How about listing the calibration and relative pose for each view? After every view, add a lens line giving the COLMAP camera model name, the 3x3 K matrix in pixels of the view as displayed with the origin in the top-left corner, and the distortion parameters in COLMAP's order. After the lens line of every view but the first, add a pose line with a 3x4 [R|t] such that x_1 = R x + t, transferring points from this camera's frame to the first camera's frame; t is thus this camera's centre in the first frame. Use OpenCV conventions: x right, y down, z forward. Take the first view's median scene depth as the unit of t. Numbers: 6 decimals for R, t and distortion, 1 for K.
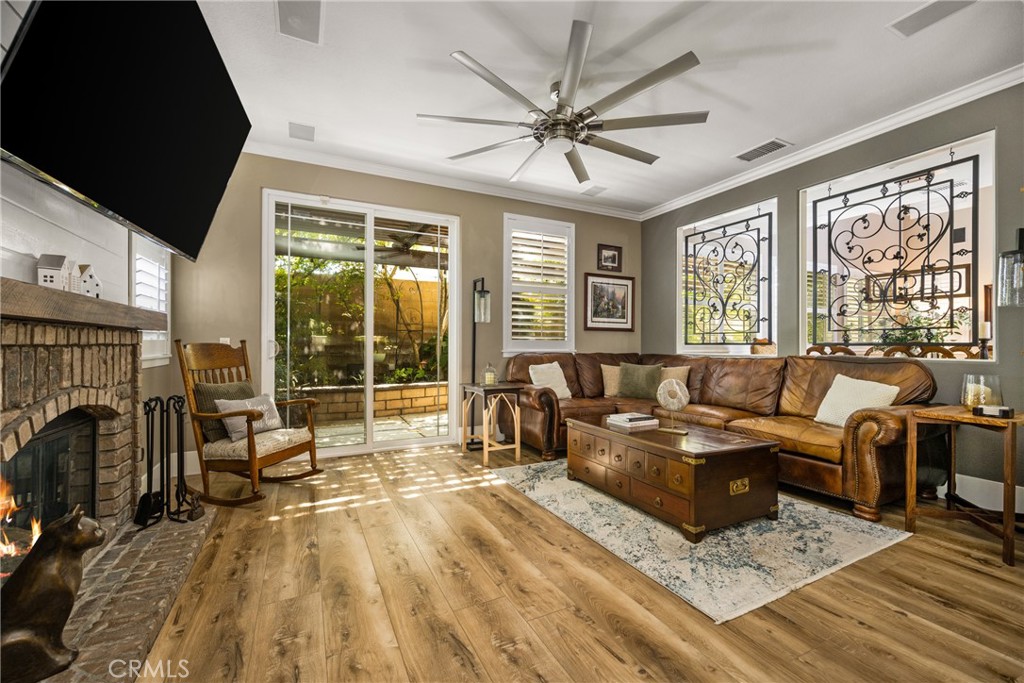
lens RADIAL K [[418.6, 0, 517.0], [0, 418.6, 344.6], [0, 0, 1]] dist [-0.001487, -0.000334]
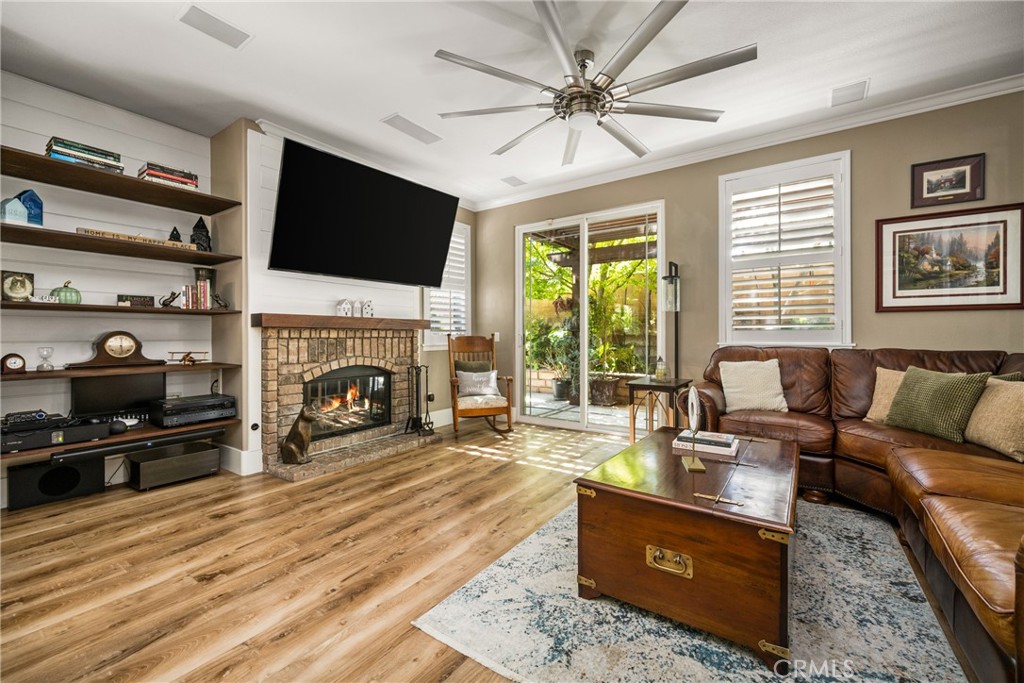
lens RADIAL K [[418.6, 0, 519.0], [0, 418.6, 335.2], [0, 0, 1]] dist [-0.001487, -0.000334]
pose [[0.485292, -0.006065, -0.874331, 0.602310], [0.003867, 0.999981, -0.004790, 0.001125], [0.874343, -0.001056, 0.485307, 0.308102]]
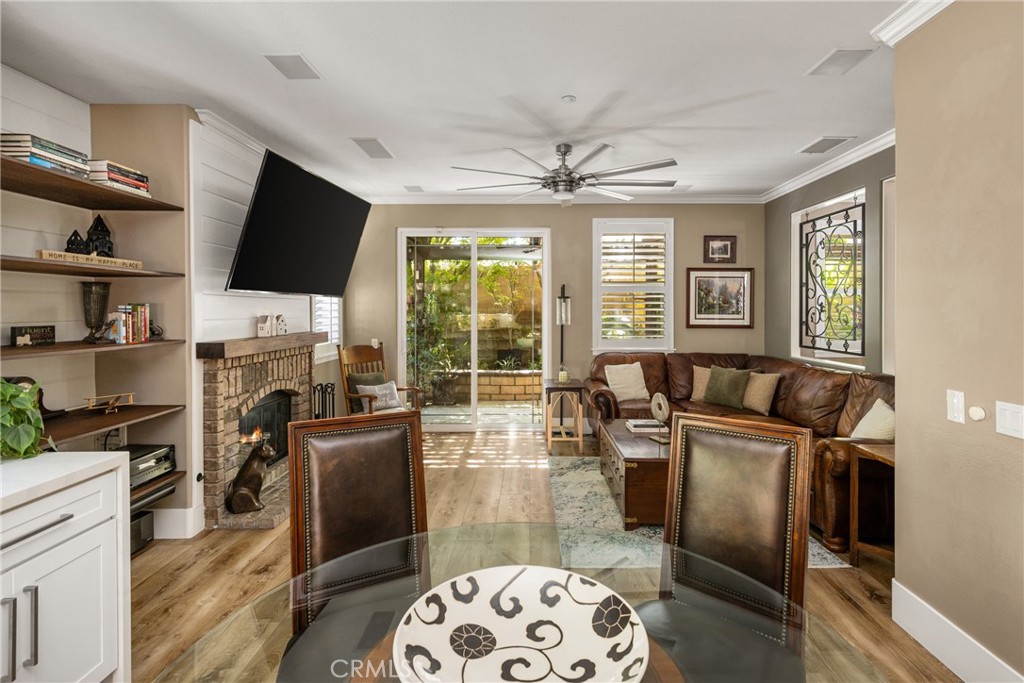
lens RADIAL K [[509.4, 0, 530.4], [0, 509.4, 314.6], [0, 0, 1]] dist [0.003189, 0.000092]
pose [[0.893759, 0.001615, -0.448544, 0.489999], [0.002288, 0.999964, 0.008161, -0.100969], [0.448541, -0.008320, 0.893724, -0.268150]]
